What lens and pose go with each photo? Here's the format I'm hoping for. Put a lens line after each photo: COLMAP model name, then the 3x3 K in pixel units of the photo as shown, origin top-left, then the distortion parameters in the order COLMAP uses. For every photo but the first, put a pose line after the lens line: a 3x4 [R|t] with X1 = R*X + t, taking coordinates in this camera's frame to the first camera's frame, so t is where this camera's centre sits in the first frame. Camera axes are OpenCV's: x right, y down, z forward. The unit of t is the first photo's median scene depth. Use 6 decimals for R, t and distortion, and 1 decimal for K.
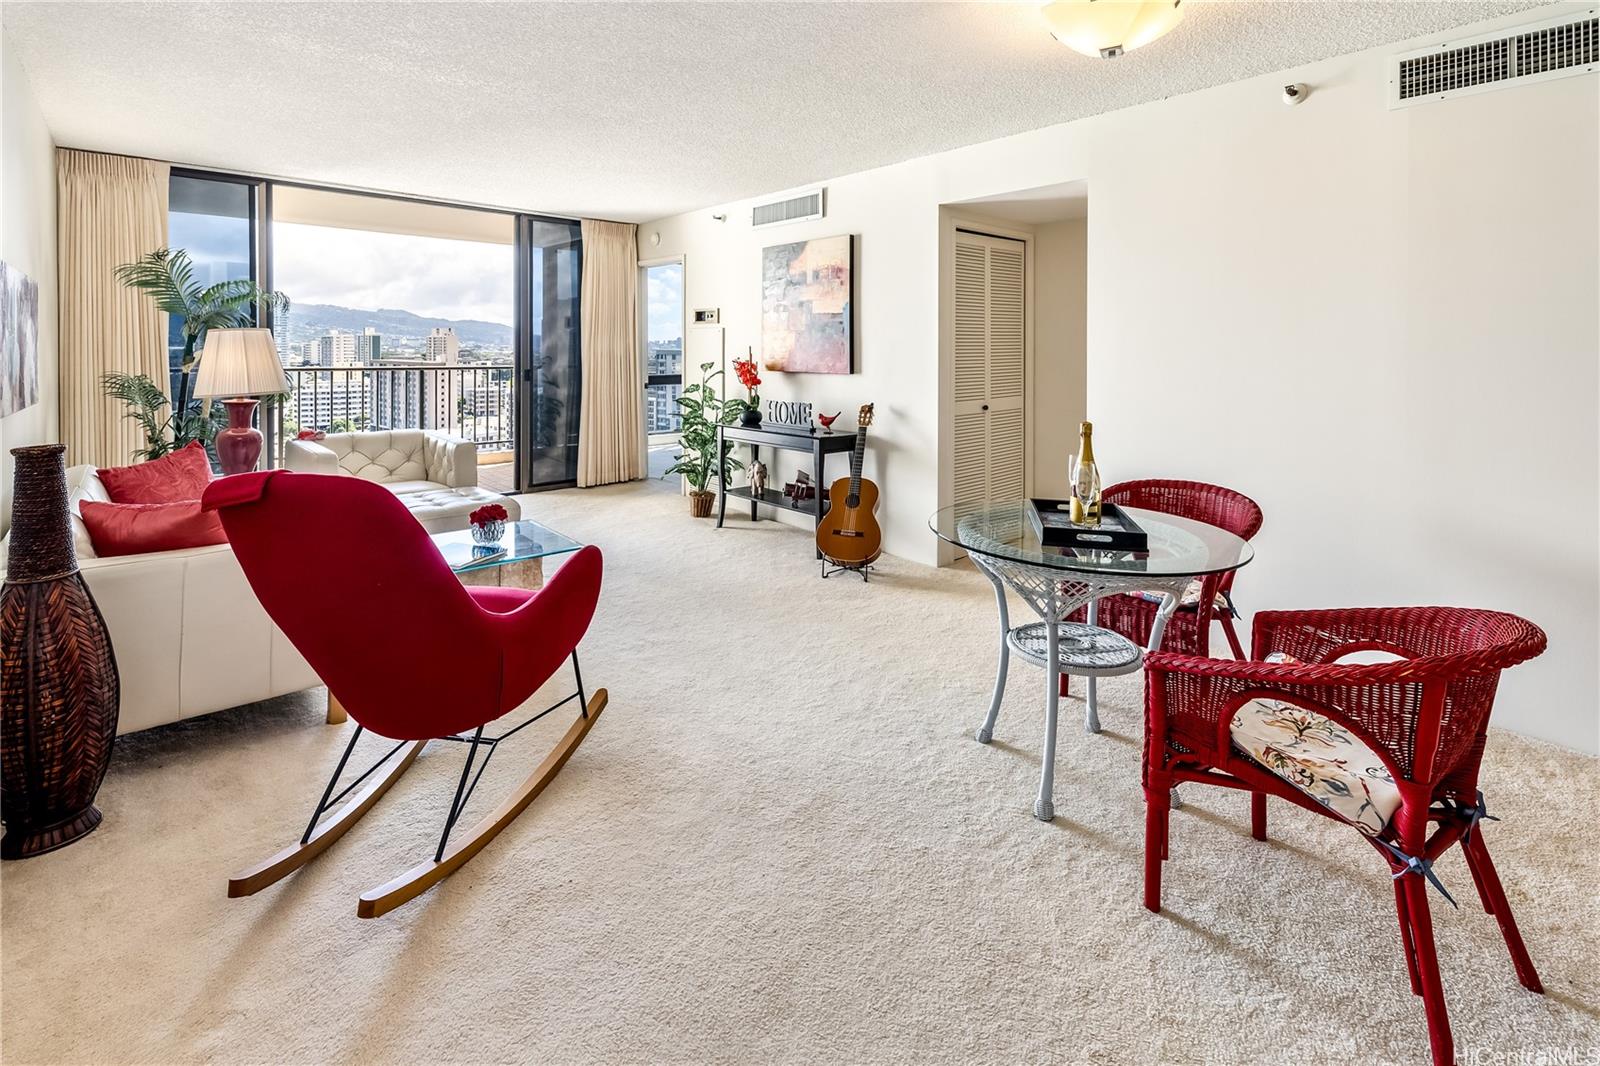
lens RADIAL K [[731.5, 0, 794.4], [0, 731.5, 534.8], [0, 0, 1]] dist [0.007227, 0.000353]
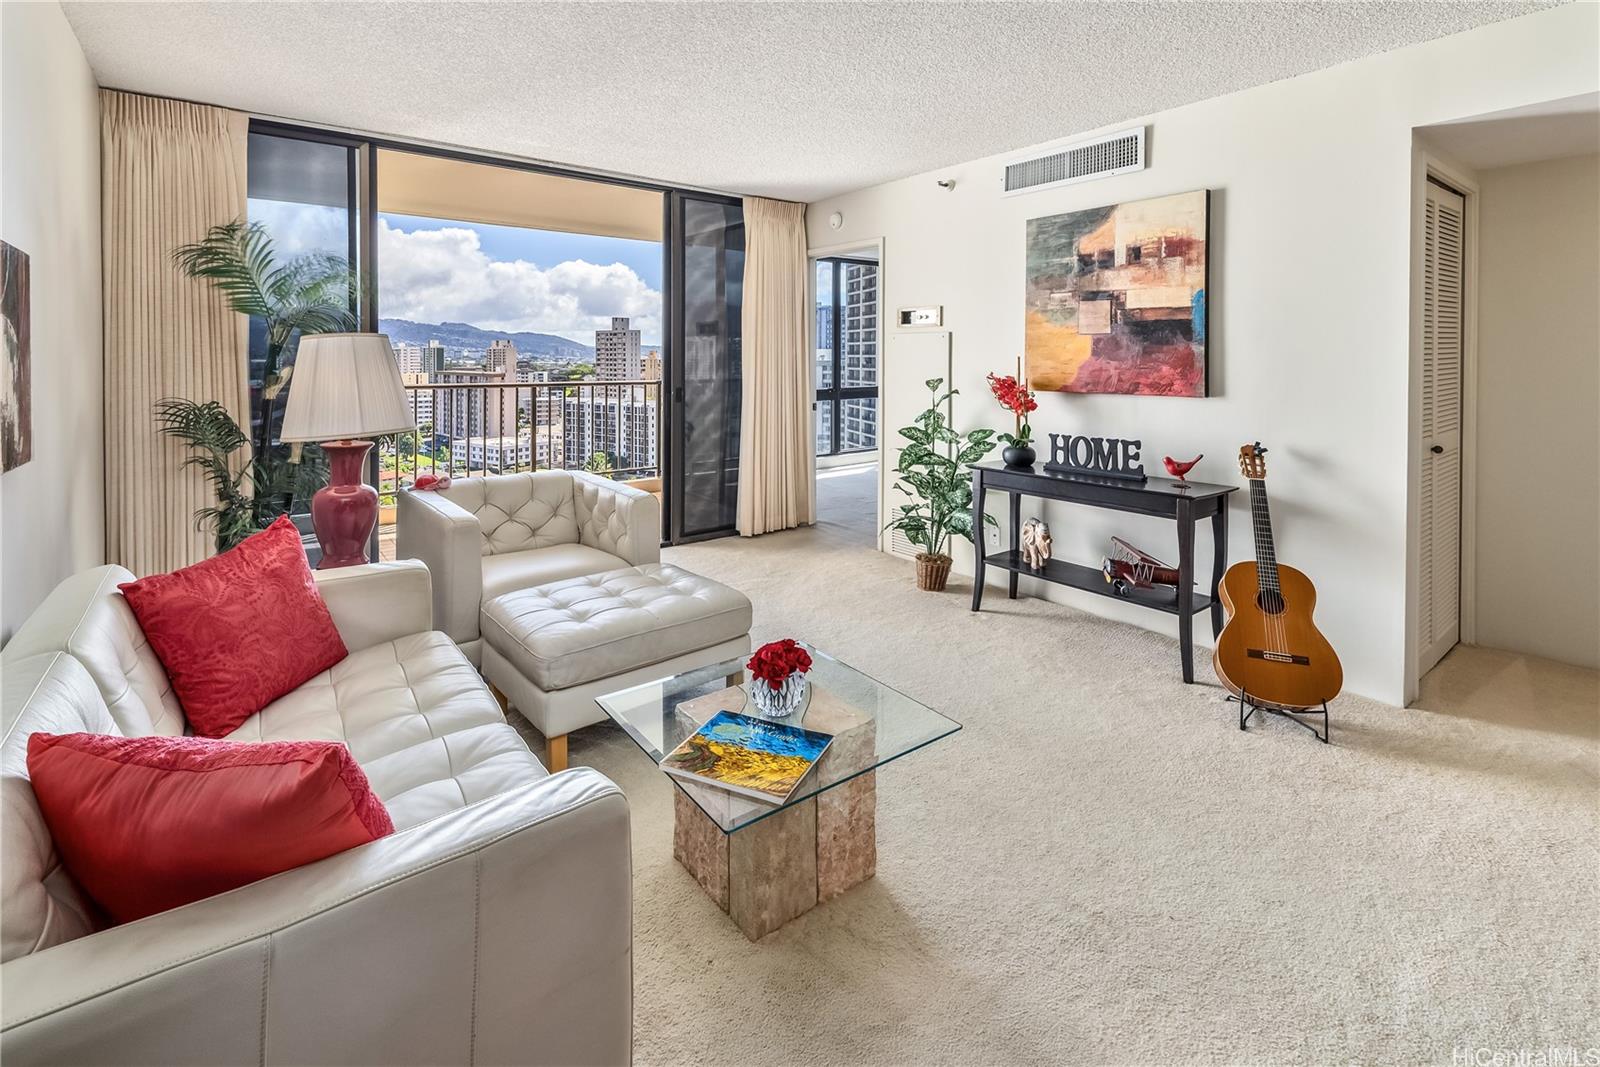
lens RADIAL K [[731.5, 0, 789.8], [0, 731.5, 545.4], [0, 0, 1]] dist [0.007227, 0.000353]
pose [[0.997608, 0.012616, -0.067958, -0.236854], [-0.012576, 0.999920, 0.001028, -0.074104], [0.067966, -0.000171, 0.997688, 0.282240]]
